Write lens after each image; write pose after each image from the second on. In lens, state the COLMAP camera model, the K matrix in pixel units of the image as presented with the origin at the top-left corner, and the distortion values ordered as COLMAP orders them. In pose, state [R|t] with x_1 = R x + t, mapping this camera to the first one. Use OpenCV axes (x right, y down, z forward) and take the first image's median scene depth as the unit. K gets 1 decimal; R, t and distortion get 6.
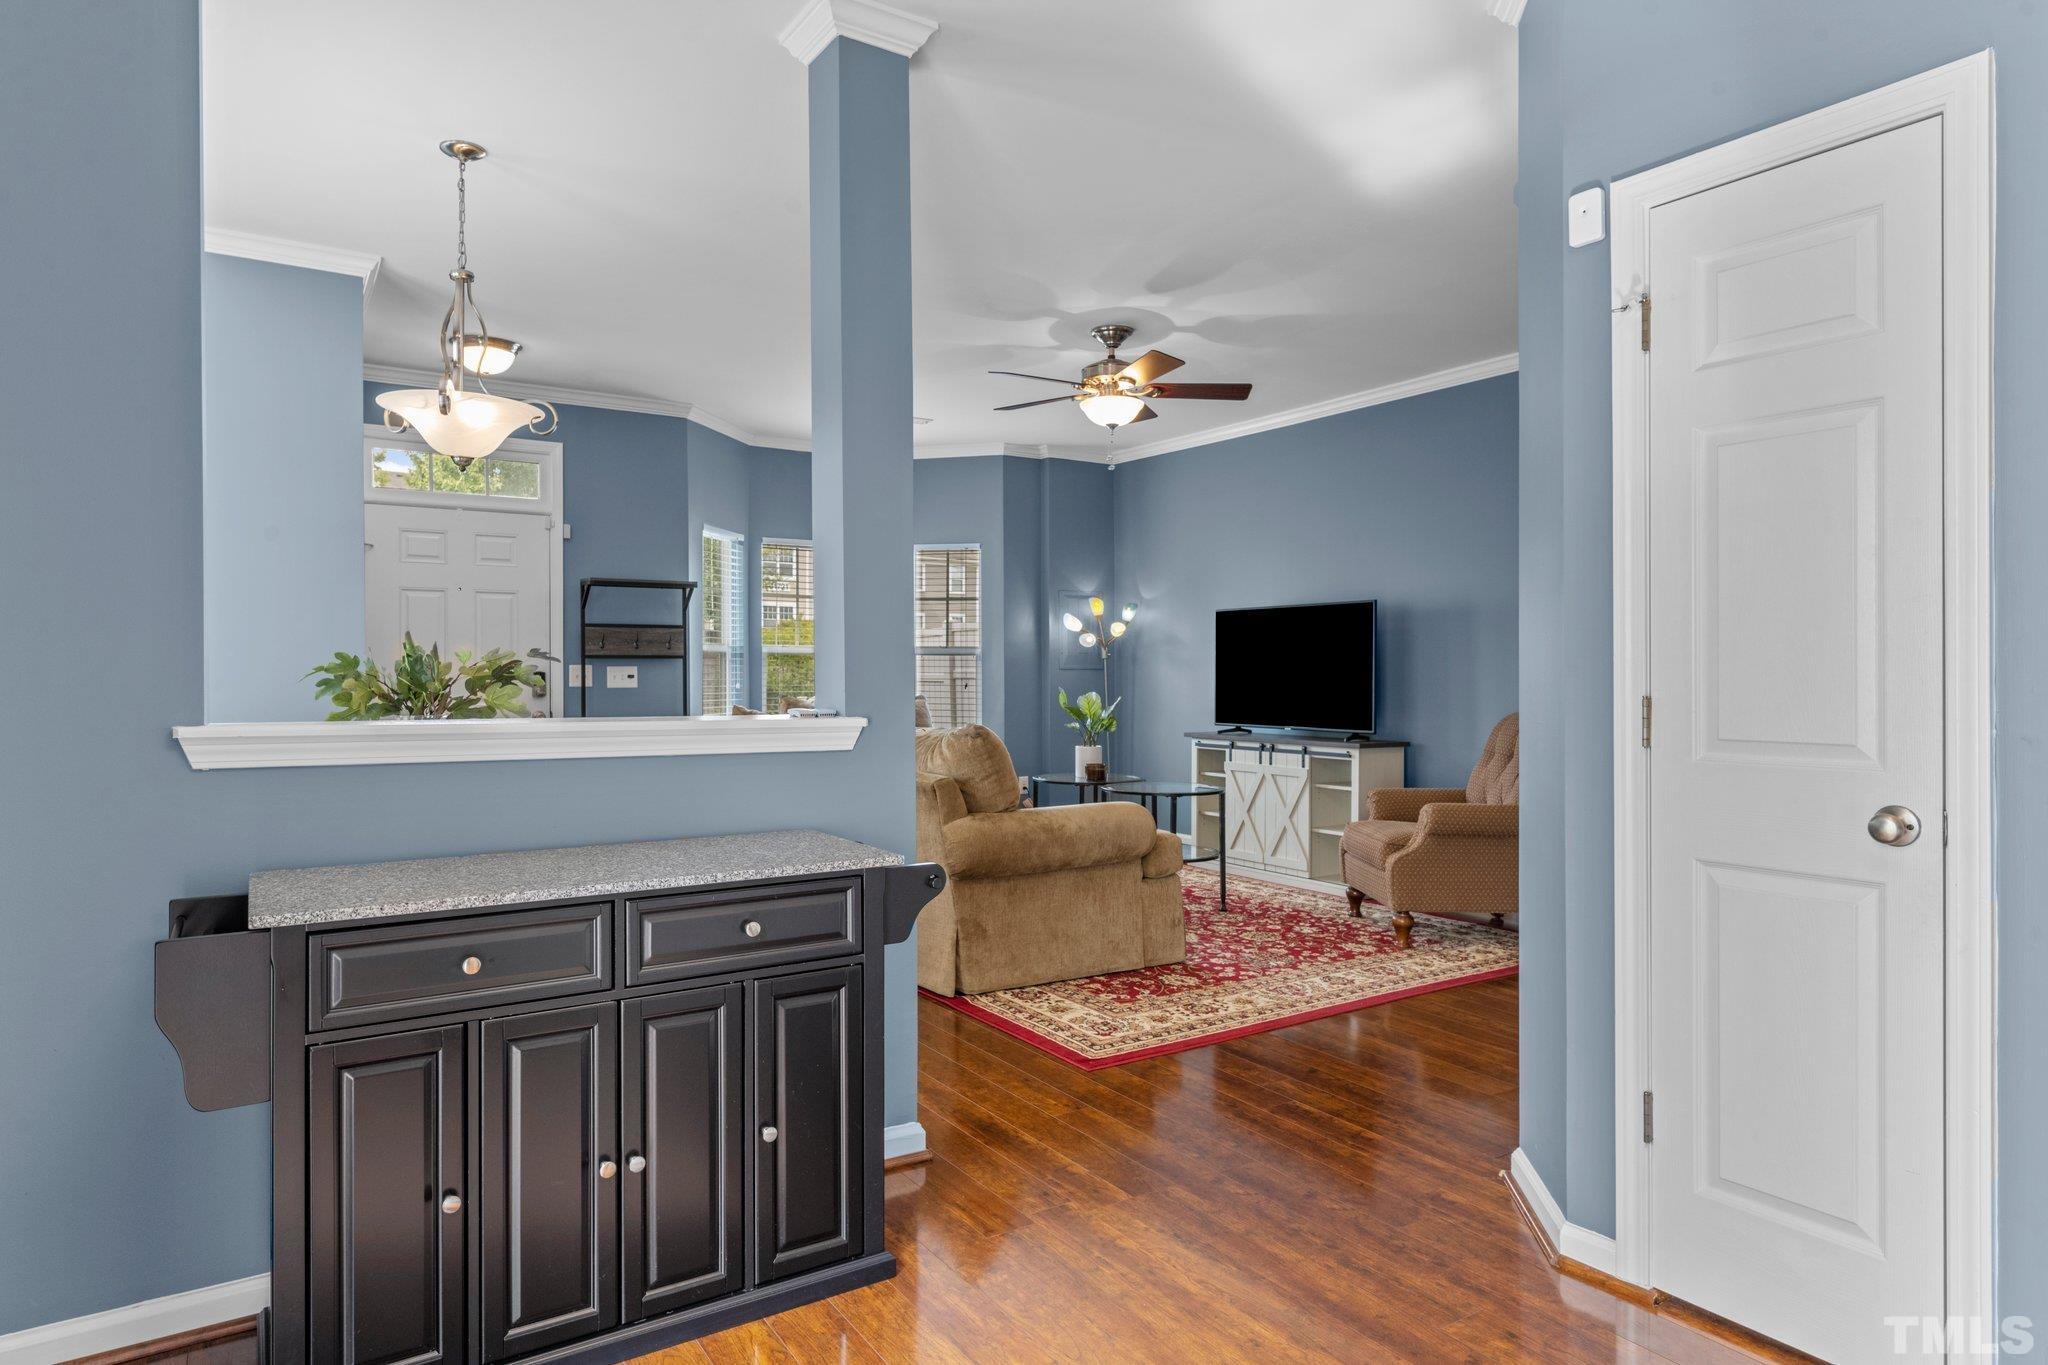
lens RADIAL K [[1181.5, 0, 1024.7], [0, 1181.5, 686.1], [0, 0, 1]] dist [-0.005724, -0.000325]
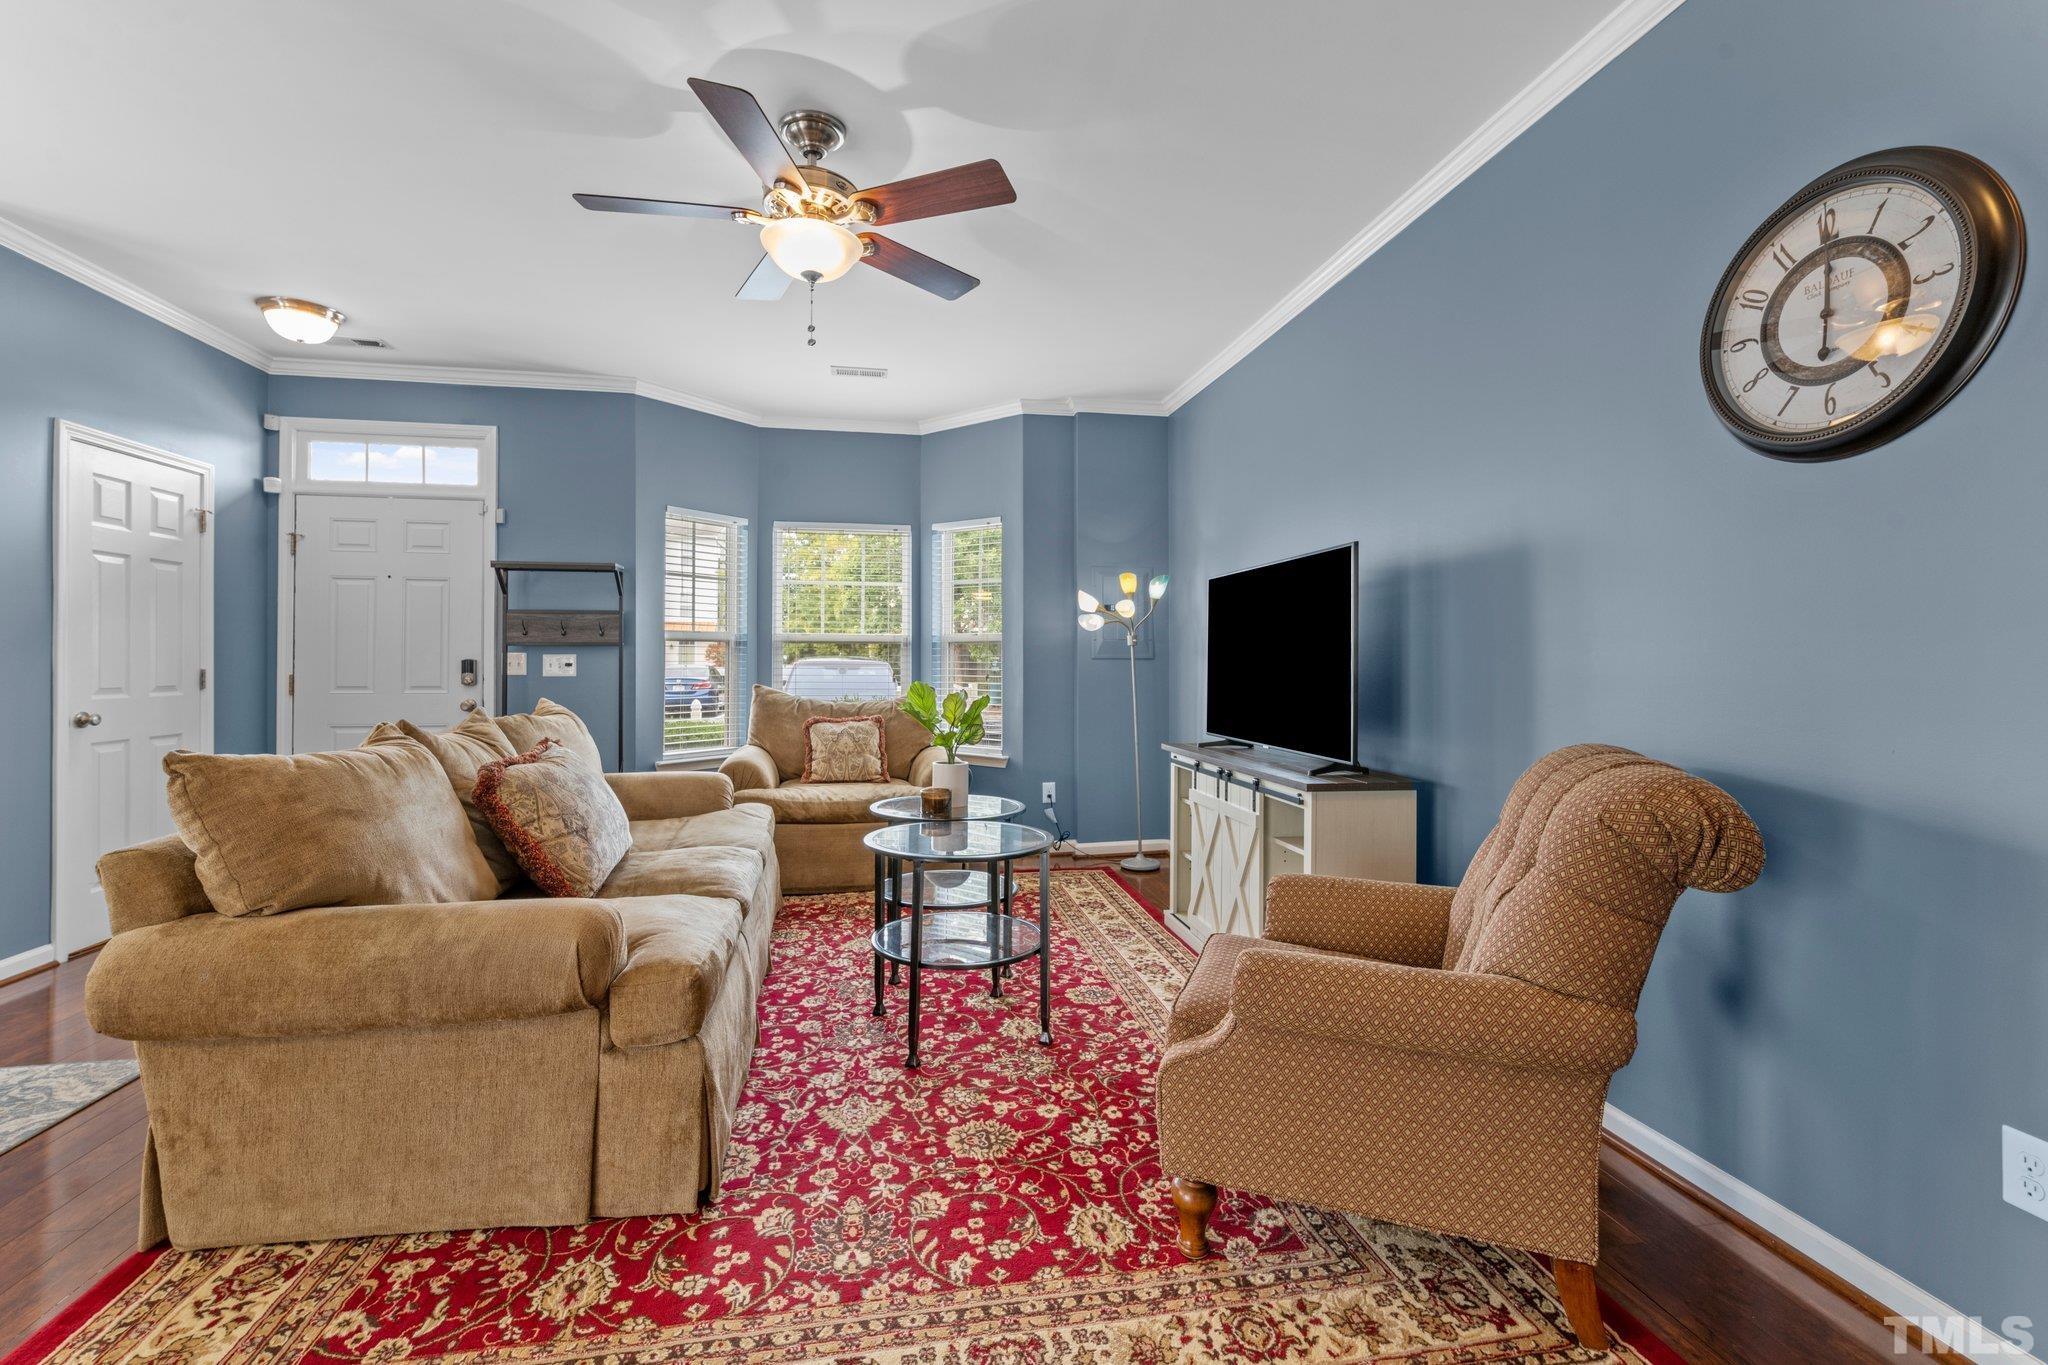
lens RADIAL K [[885.7, 0, 1031.4], [0, 885.7, 666.2], [0, 0, 1]] dist [0.000400, -0.000409]
pose [[0.920905, 0.005159, -0.389752, 0.303168], [-0.007952, 0.999953, -0.005553, -0.006081], [0.389705, 0.008214, 0.920903, 0.494271]]
